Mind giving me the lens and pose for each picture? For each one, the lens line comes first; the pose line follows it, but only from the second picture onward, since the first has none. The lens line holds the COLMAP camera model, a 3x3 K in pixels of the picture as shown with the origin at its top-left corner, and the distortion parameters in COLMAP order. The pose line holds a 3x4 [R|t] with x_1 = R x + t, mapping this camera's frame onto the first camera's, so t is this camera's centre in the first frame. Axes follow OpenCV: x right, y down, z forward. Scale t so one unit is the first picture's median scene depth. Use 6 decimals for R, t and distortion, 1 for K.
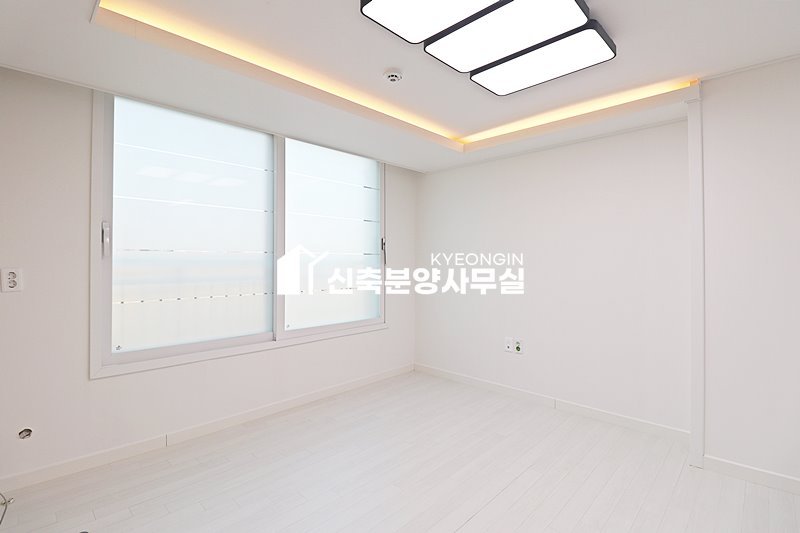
lens RADIAL K [[374.7, 0, 403.4], [0, 374.7, 260.9], [0, 0, 1]] dist [0.001120, -0.017587]
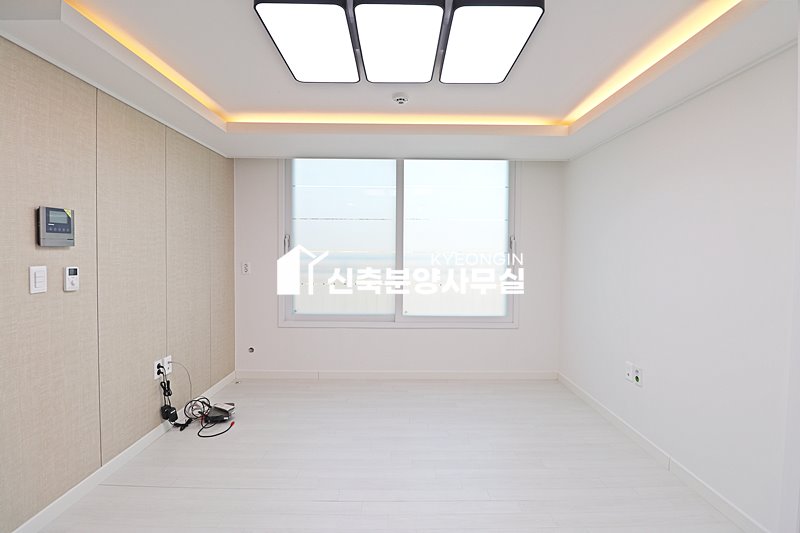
lens RADIAL K [[364.2, 0, 401.6], [0, 364.2, 261.5], [0, 0, 1]] dist [0.001554, -0.016370]
pose [[0.701572, 0.022387, -0.712247, 0.585196], [-0.006963, 0.999674, 0.024562, -0.024901], [0.712564, -0.012273, 0.701499, 0.164479]]
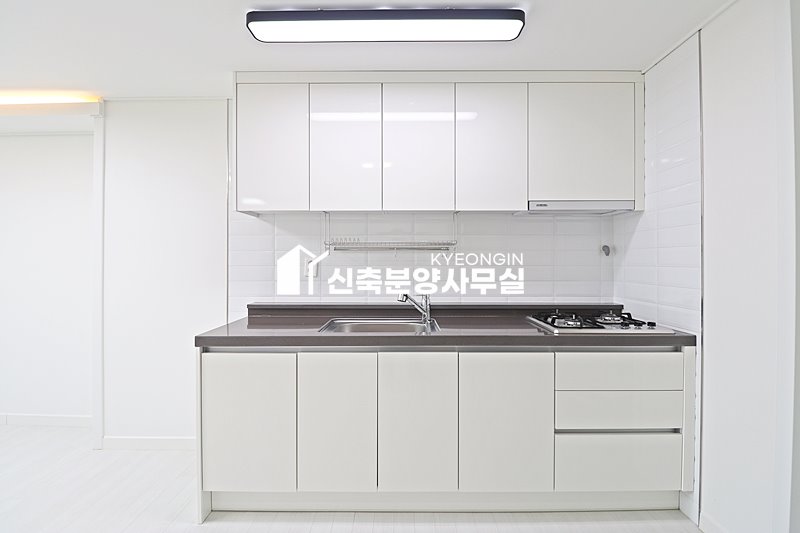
lens RADIAL K [[374.7, 0, 403.4], [0, 374.7, 260.9], [0, 0, 1]] dist [0.001120, -0.017587]
pose [[0.714972, -0.000951, 0.699153, 0.525656], [-0.000021, 0.999999, 0.001381, -0.004070], [-0.699153, -0.001002, 0.714971, -0.330826]]
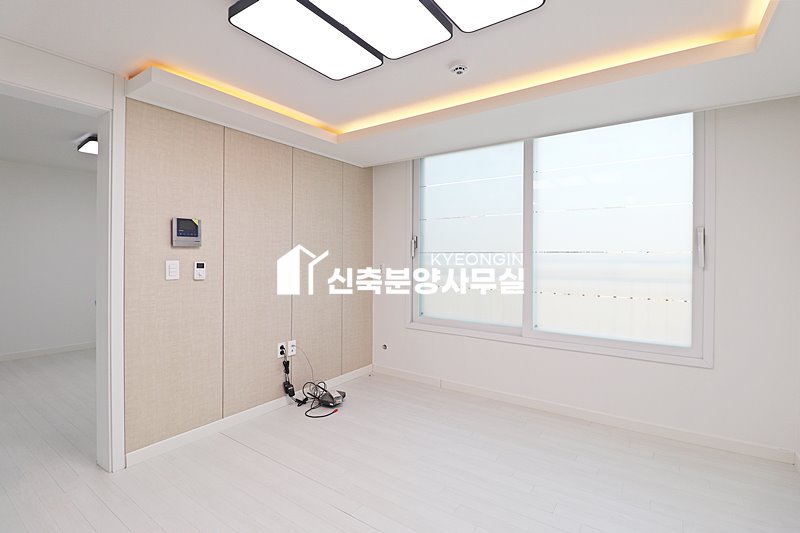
lens RADIAL K [[374.7, 0, 403.4], [0, 374.7, 260.9], [0, 0, 1]] dist [0.001120, -0.017587]
pose [[0.162955, 0.010337, -0.986579, 0.680796], [-0.005382, 0.999940, 0.009588, -0.009180], [0.986619, 0.003748, 0.163000, 0.531281]]
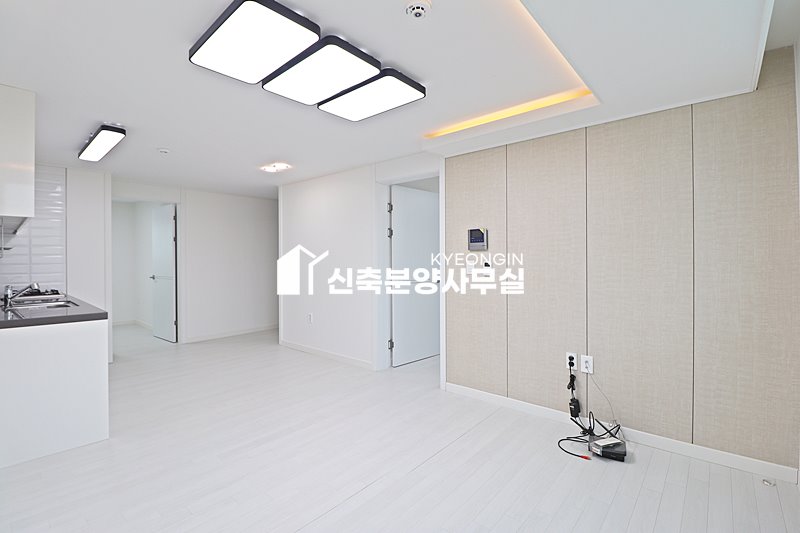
lens RADIAL K [[369.6, 0, 396.1], [0, 369.6, 259.3], [0, 0, 1]] dist [-0.000947, -0.013399]
pose [[-0.999287, 0.004369, -0.037495, 0.035483], [0.004387, 0.999990, -0.000393, -0.003384], [0.037493, -0.000557, -0.999297, 1.306015]]
